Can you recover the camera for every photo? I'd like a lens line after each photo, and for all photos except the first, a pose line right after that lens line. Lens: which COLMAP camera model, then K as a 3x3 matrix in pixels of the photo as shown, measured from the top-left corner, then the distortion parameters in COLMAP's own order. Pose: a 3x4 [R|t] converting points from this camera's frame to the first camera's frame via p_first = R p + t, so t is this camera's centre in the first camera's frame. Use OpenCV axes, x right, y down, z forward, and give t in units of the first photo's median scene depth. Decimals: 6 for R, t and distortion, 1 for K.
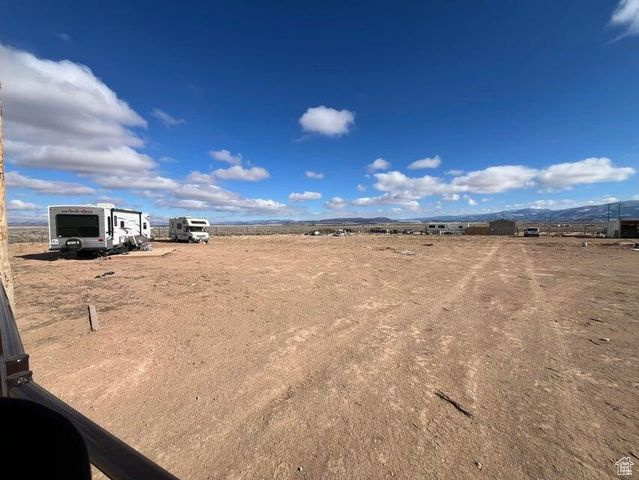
lens RADIAL K [[258.3, 0, 319.6], [0, 258.3, 239.6], [0, 0, 1]] dist [-0.001473, -0.000657]
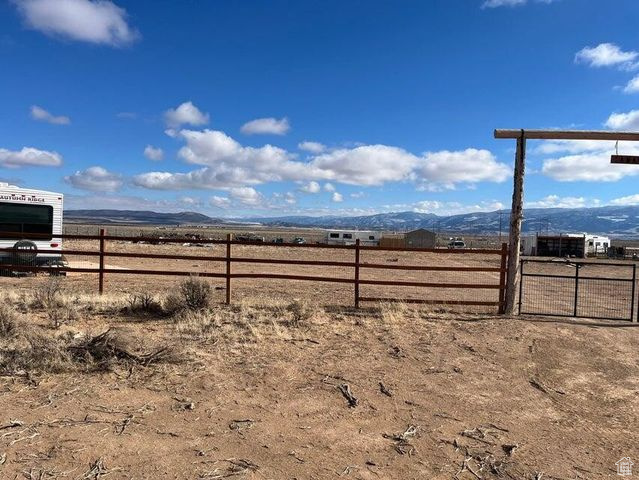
lens RADIAL K [[482.2, 0, 320.3], [0, 482.2, 238.7], [0, 0, 1]] dist [0.078051, -0.102137]
pose [[0.871517, 0.027655, 0.489584, -0.288015], [-0.011650, 0.999294, -0.035708, 0.004155], [-0.490226, 0.025417, 0.871225, -0.043402]]
